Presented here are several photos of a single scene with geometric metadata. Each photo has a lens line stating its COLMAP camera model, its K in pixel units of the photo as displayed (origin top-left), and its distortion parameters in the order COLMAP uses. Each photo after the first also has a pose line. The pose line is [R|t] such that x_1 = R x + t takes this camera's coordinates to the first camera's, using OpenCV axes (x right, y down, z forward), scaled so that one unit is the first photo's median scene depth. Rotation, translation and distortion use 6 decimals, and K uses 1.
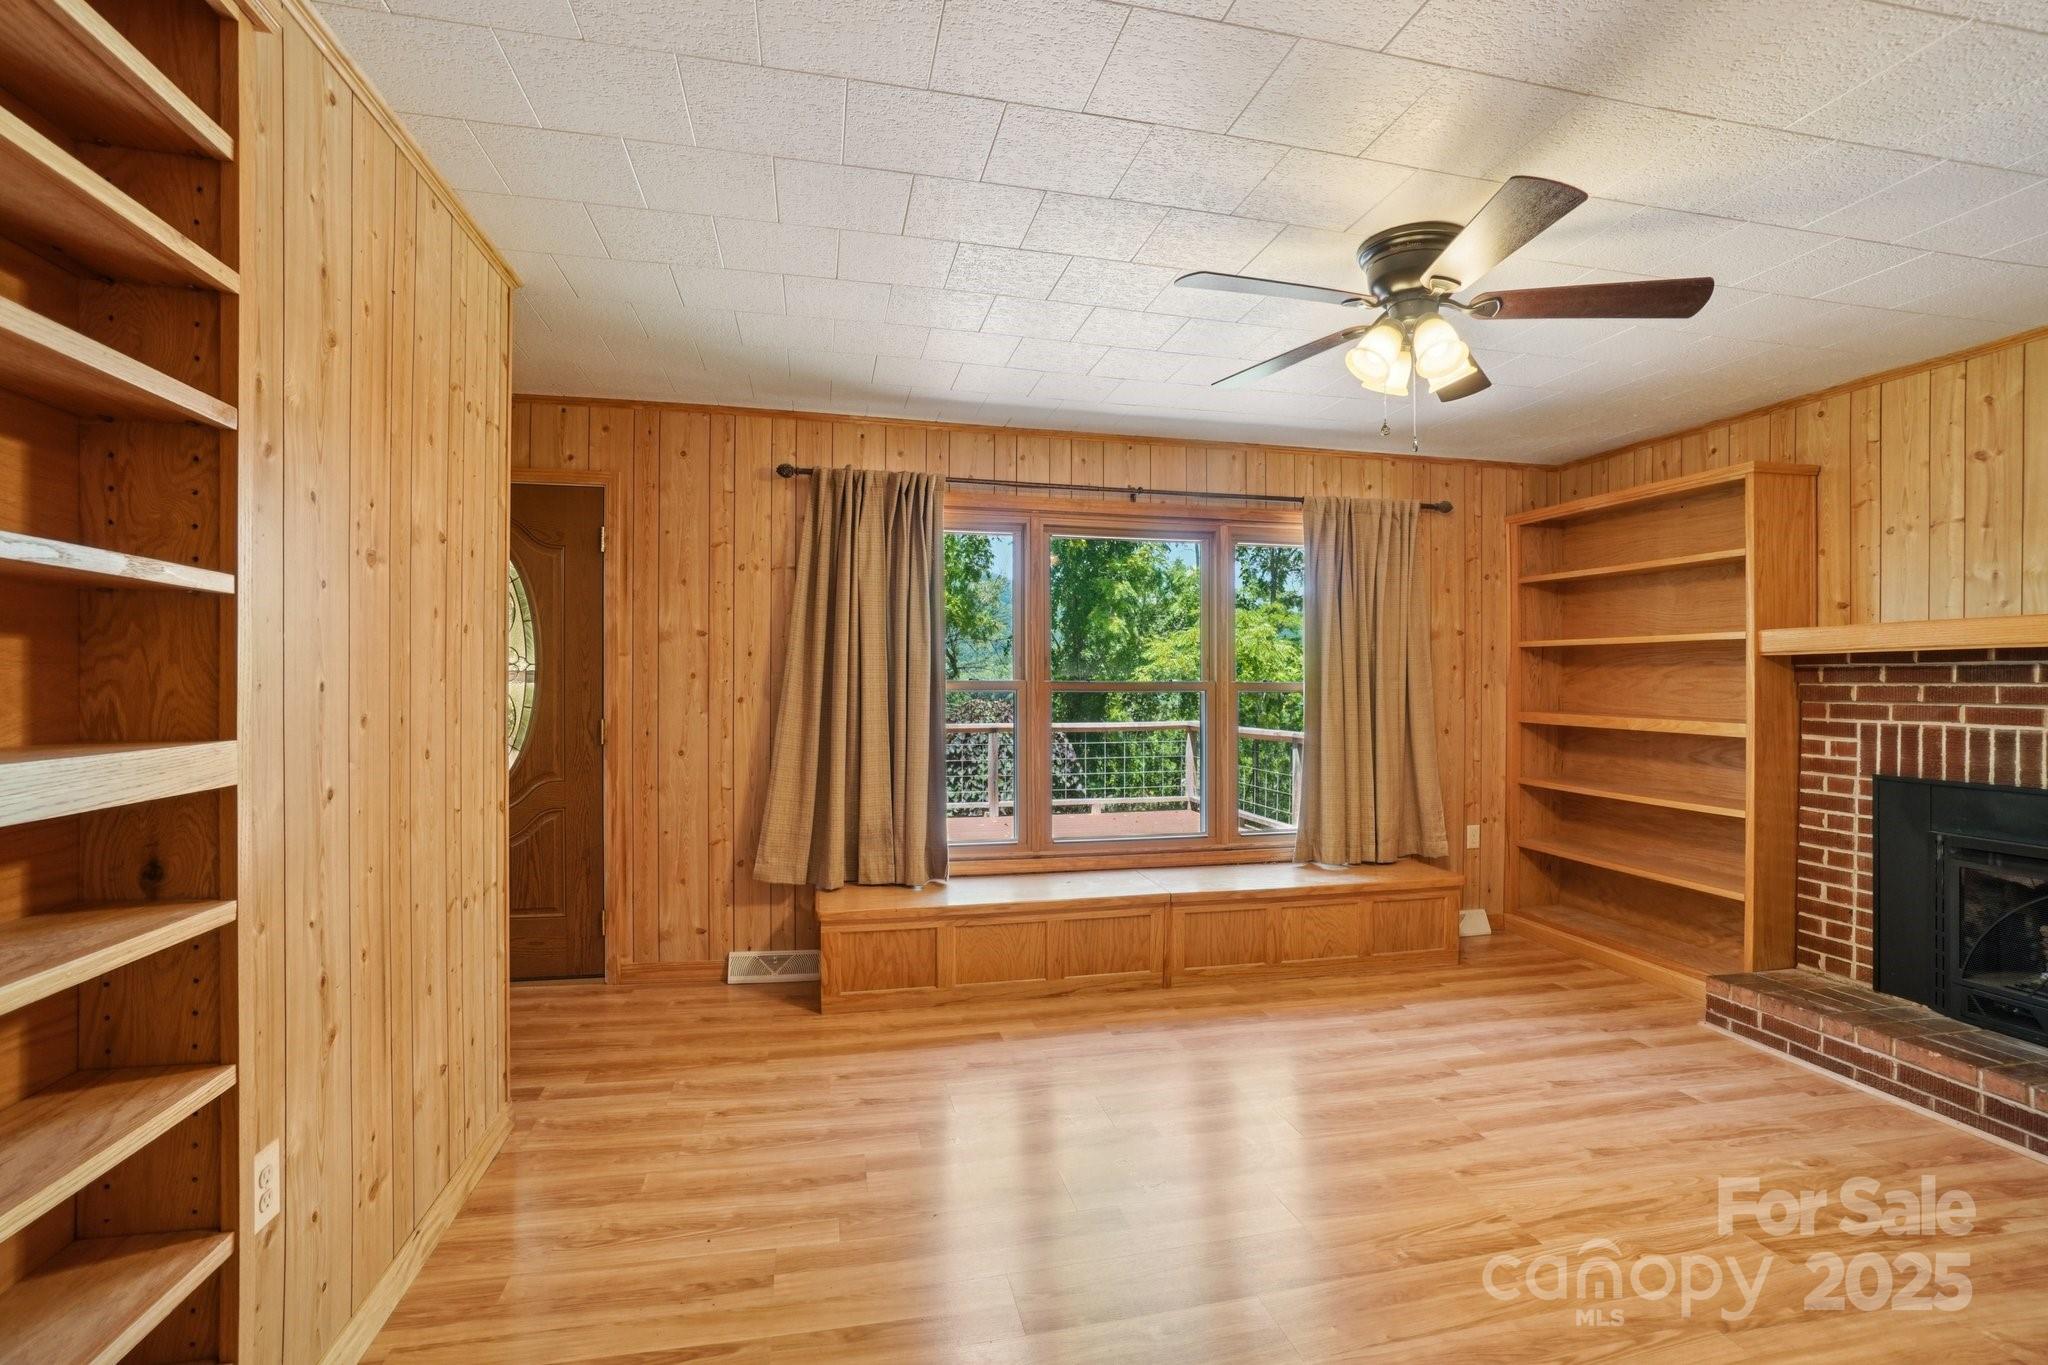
lens RADIAL K [[929.2, 0, 1029.0], [0, 929.2, 684.0], [0, 0, 1]] dist [-0.059701, 0.022951]
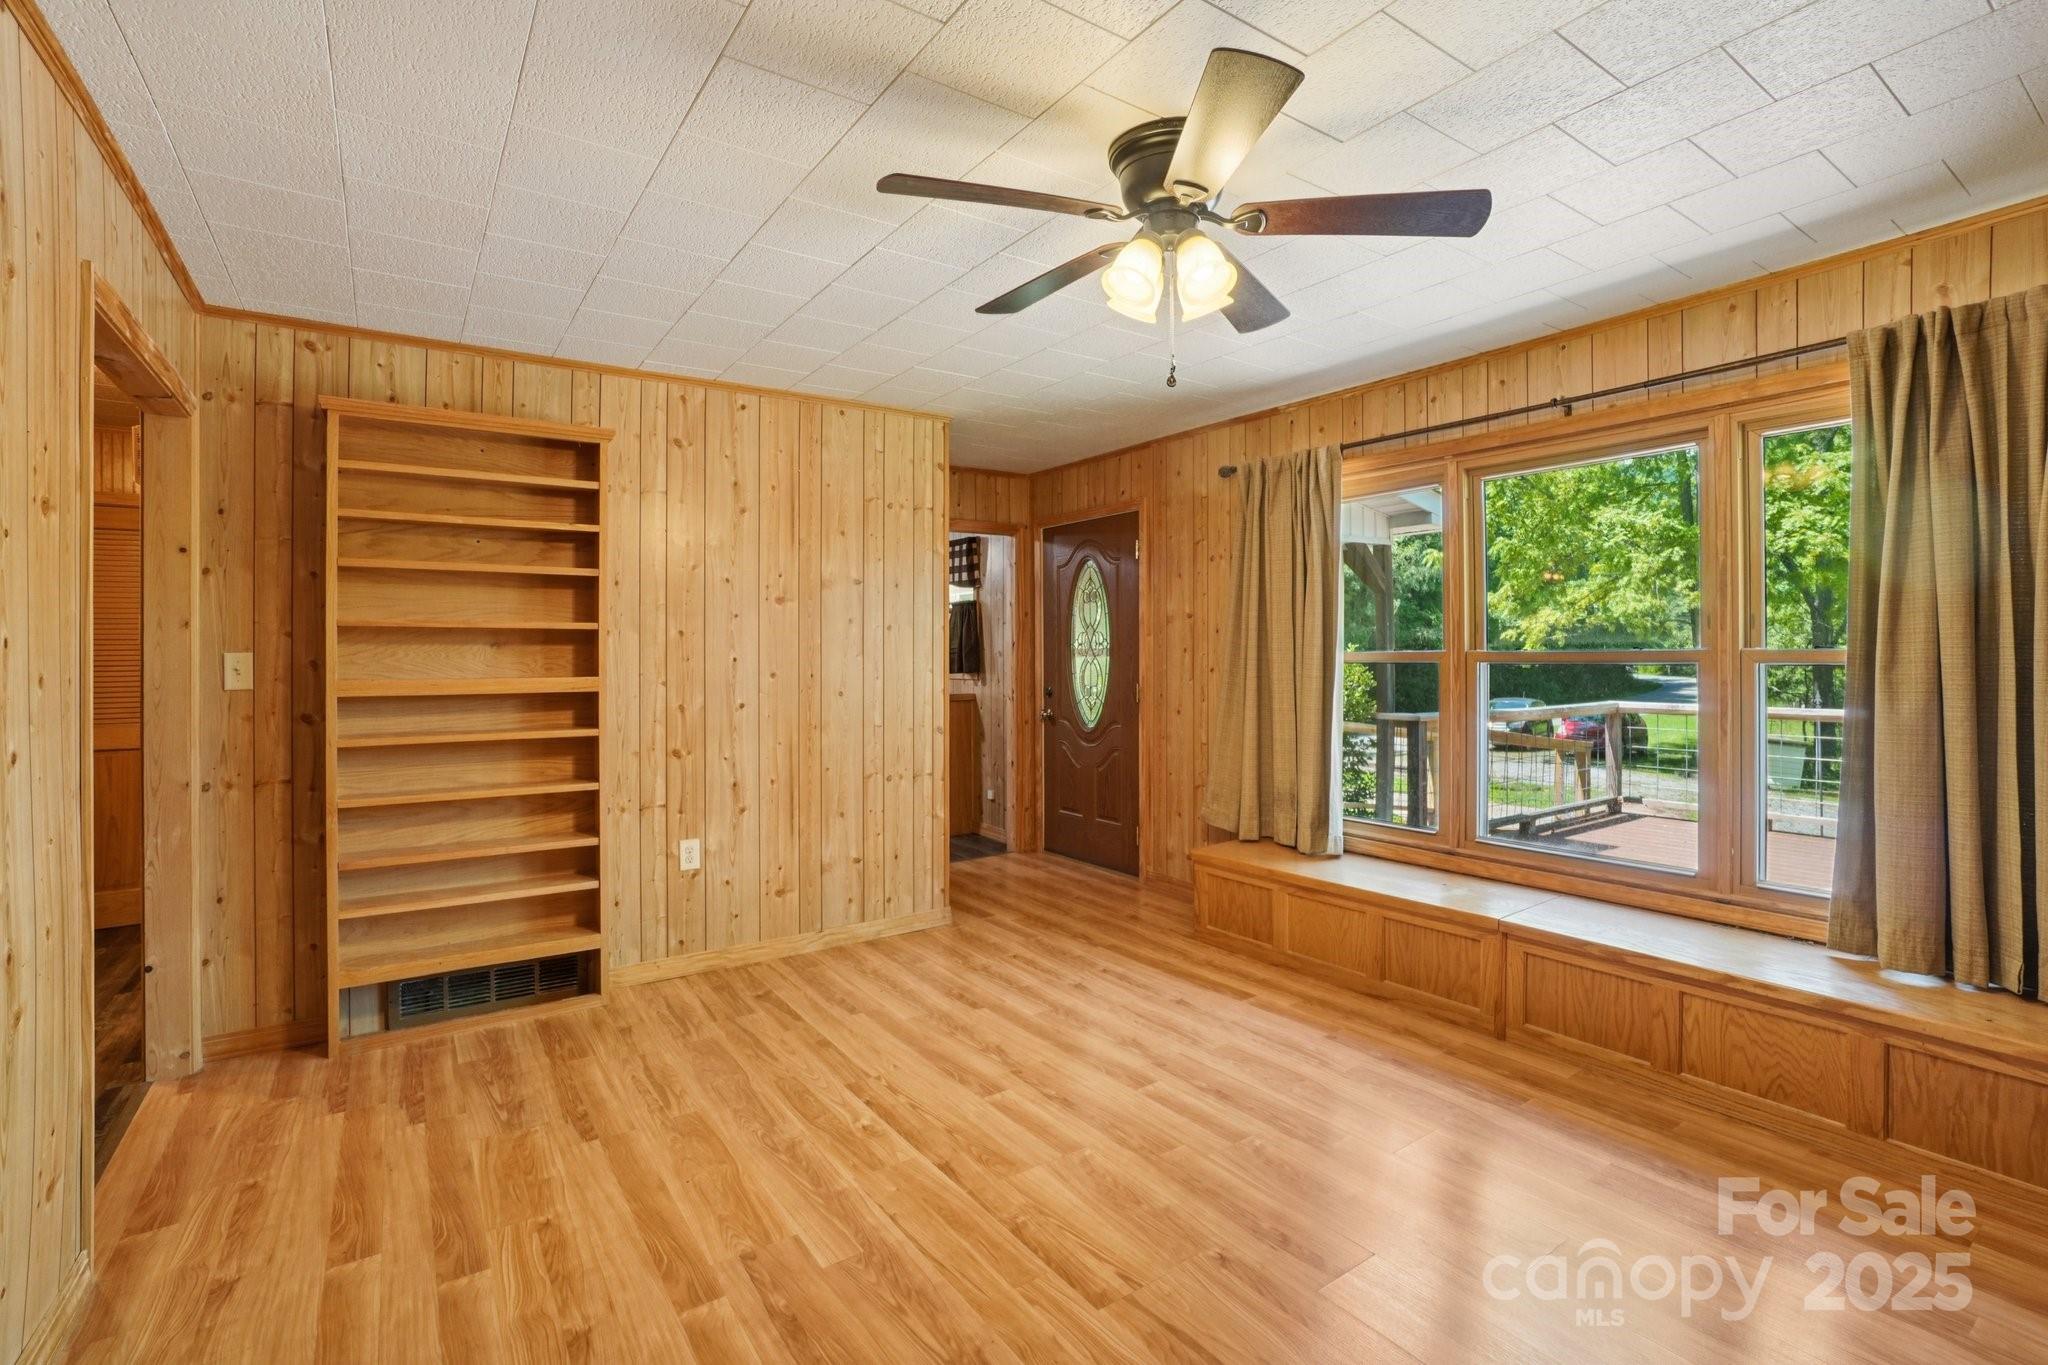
lens RADIAL K [[935.6, 0, 1020.3], [0, 935.6, 658.6], [0, 0, 1]] dist [-0.065287, 0.027910]
pose [[0.368640, -0.004155, -0.929563, 0.844859], [0.005547, 0.999982, -0.002270, 0.004608], [0.929556, -0.004320, 0.368657, 0.387507]]
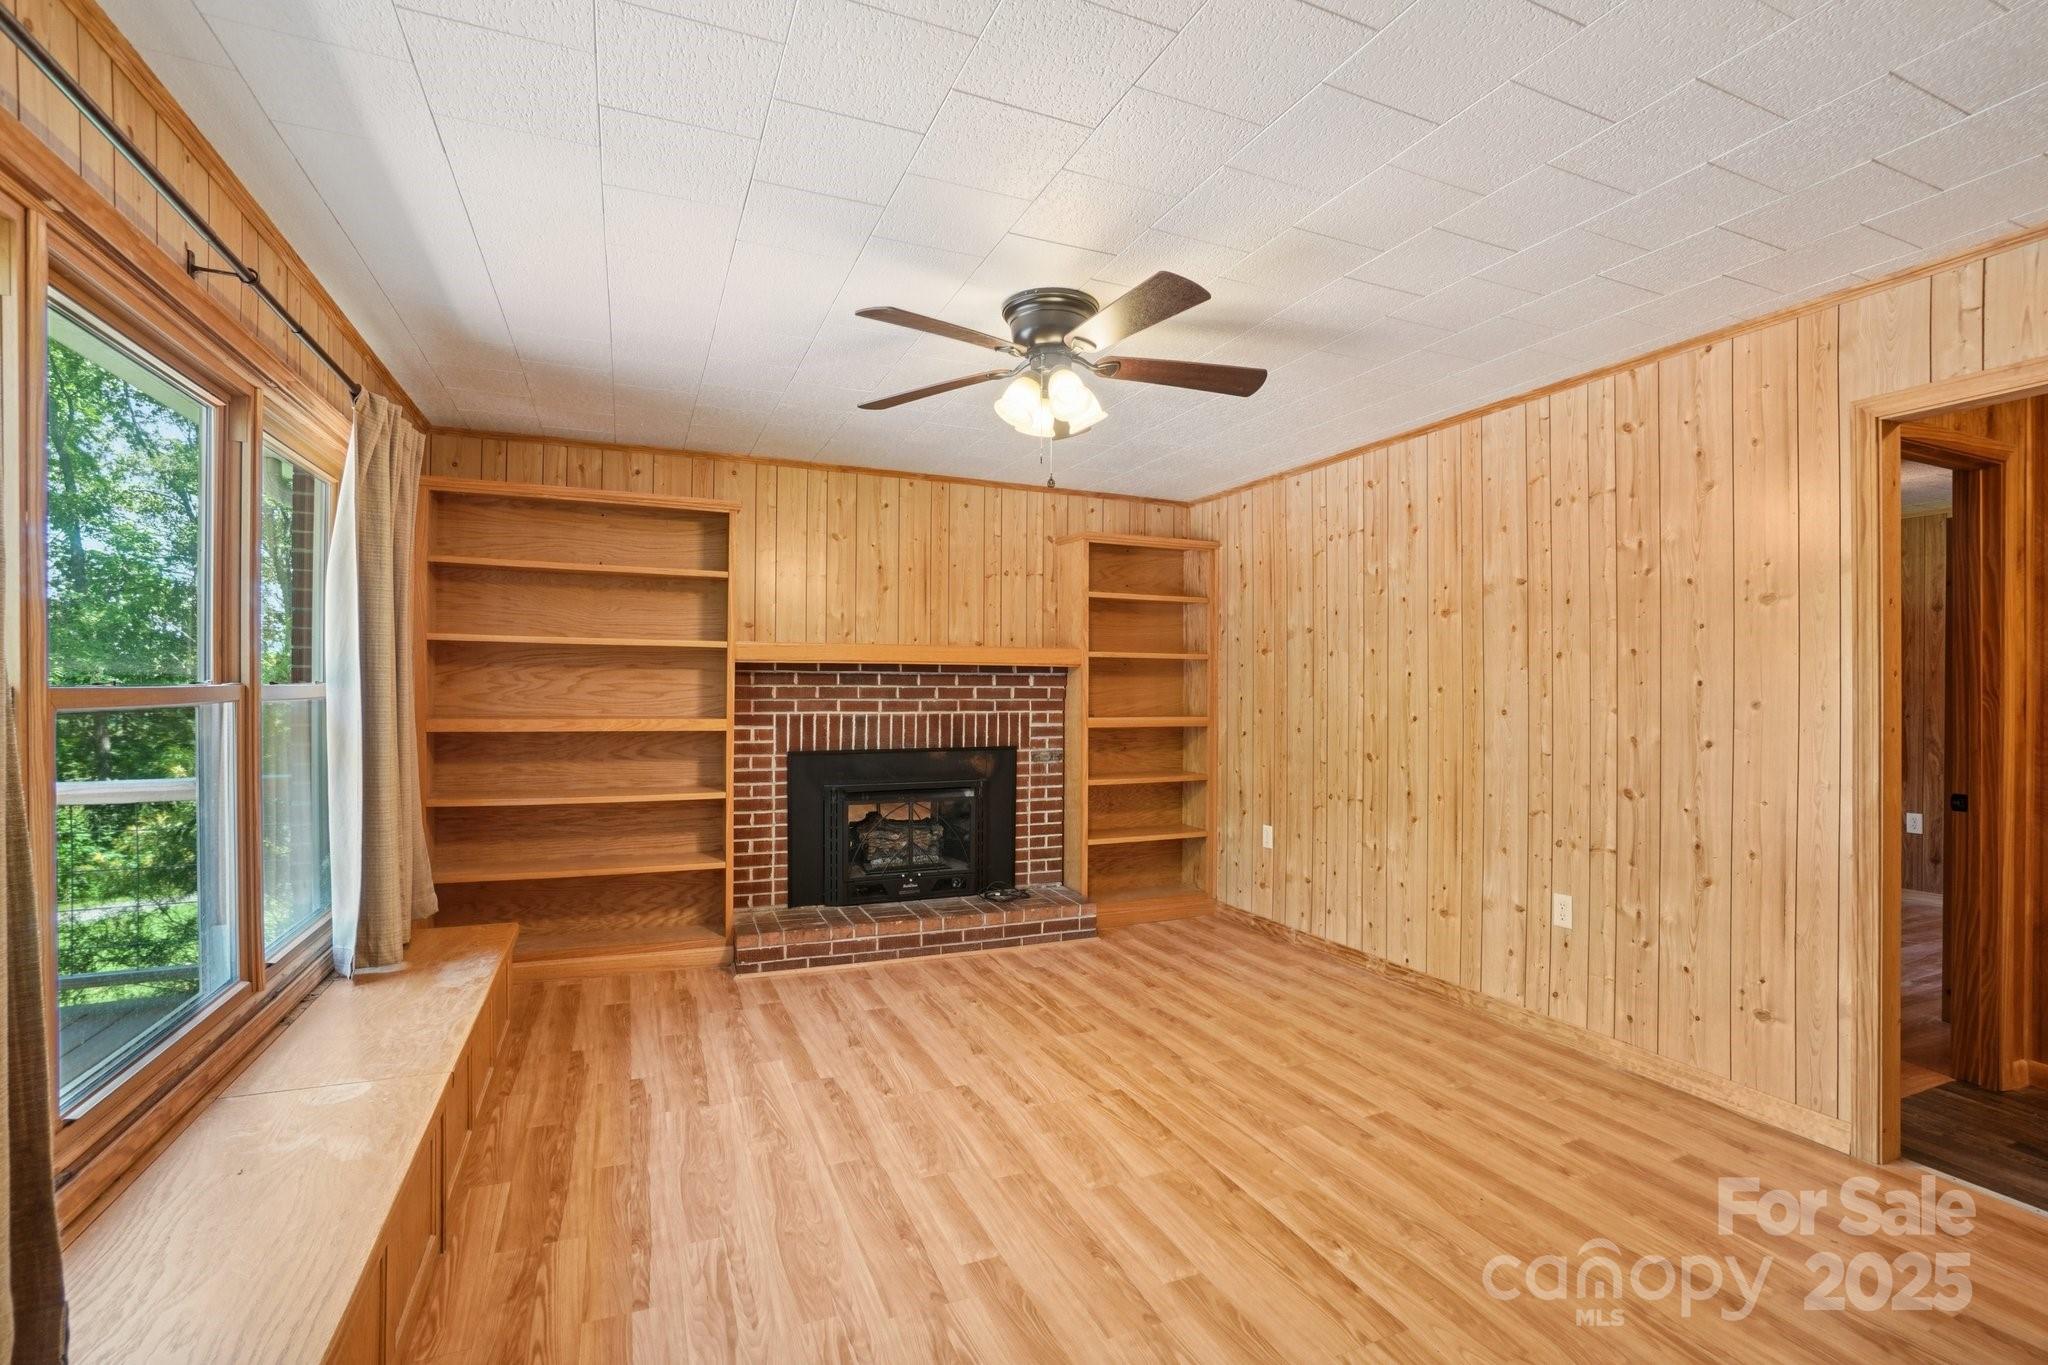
lens RADIAL K [[929.2, 0, 1029.0], [0, 929.2, 684.0], [0, 0, 1]] dist [-0.059701, 0.022951]
pose [[-0.188950, -0.004130, 0.981978, -0.507096], [-0.004094, 0.999986, 0.003418, -0.008528], [-0.981978, -0.003374, -0.188964, 0.886753]]
